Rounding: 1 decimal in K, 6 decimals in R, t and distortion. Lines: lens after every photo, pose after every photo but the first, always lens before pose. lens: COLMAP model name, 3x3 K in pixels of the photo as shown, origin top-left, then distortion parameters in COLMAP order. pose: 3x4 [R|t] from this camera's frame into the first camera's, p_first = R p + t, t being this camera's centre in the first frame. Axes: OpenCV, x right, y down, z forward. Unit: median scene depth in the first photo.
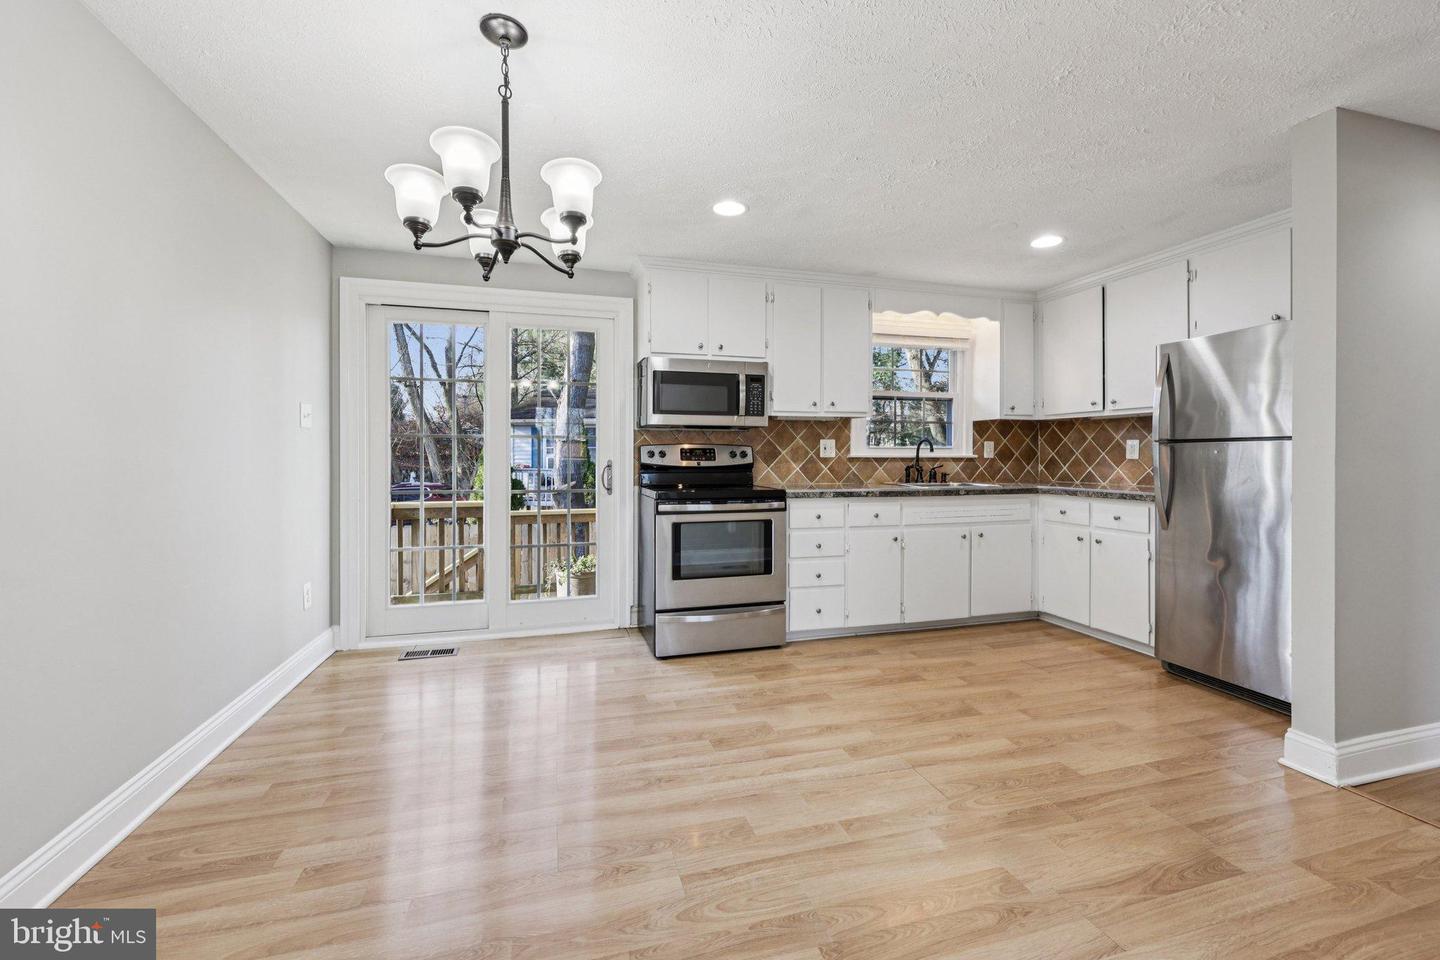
lens RADIAL K [[590.5, 0, 719.9], [0, 590.5, 466.4], [0, 0, 1]] dist [0.019501, 0.001408]
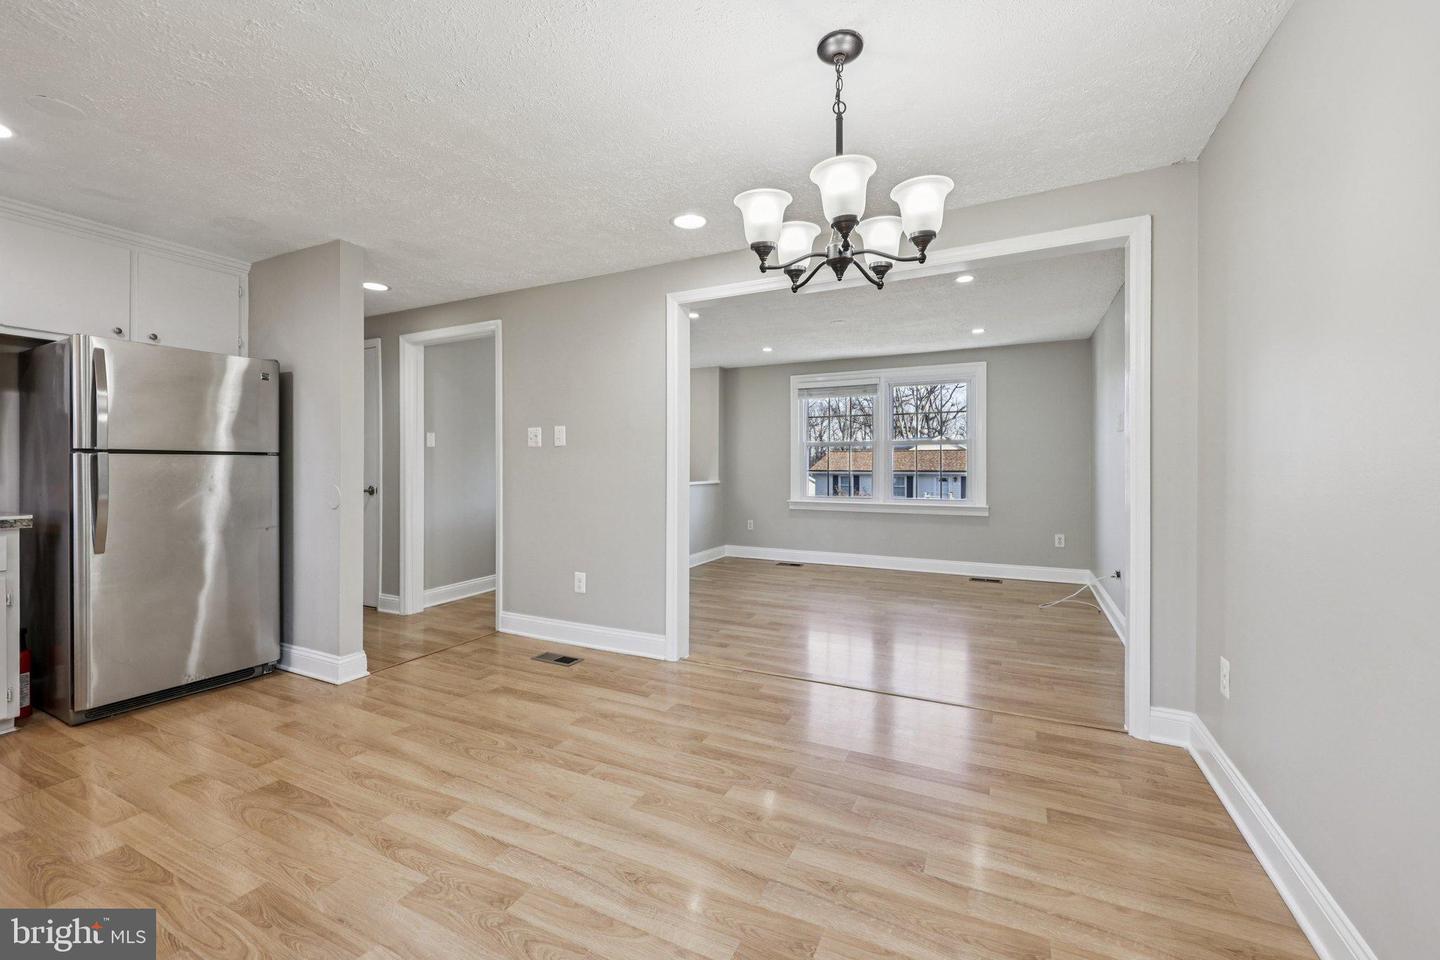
lens RADIAL K [[590.5, 0, 720.3], [0, 590.5, 471.2], [0, 0, 1]] dist [0.019501, 0.001408]
pose [[-0.737471, -0.007035, 0.675342, -0.678173], [0.005215, 0.999857, 0.016110, -0.027289], [-0.675359, 0.015403, -0.737328, 1.422770]]
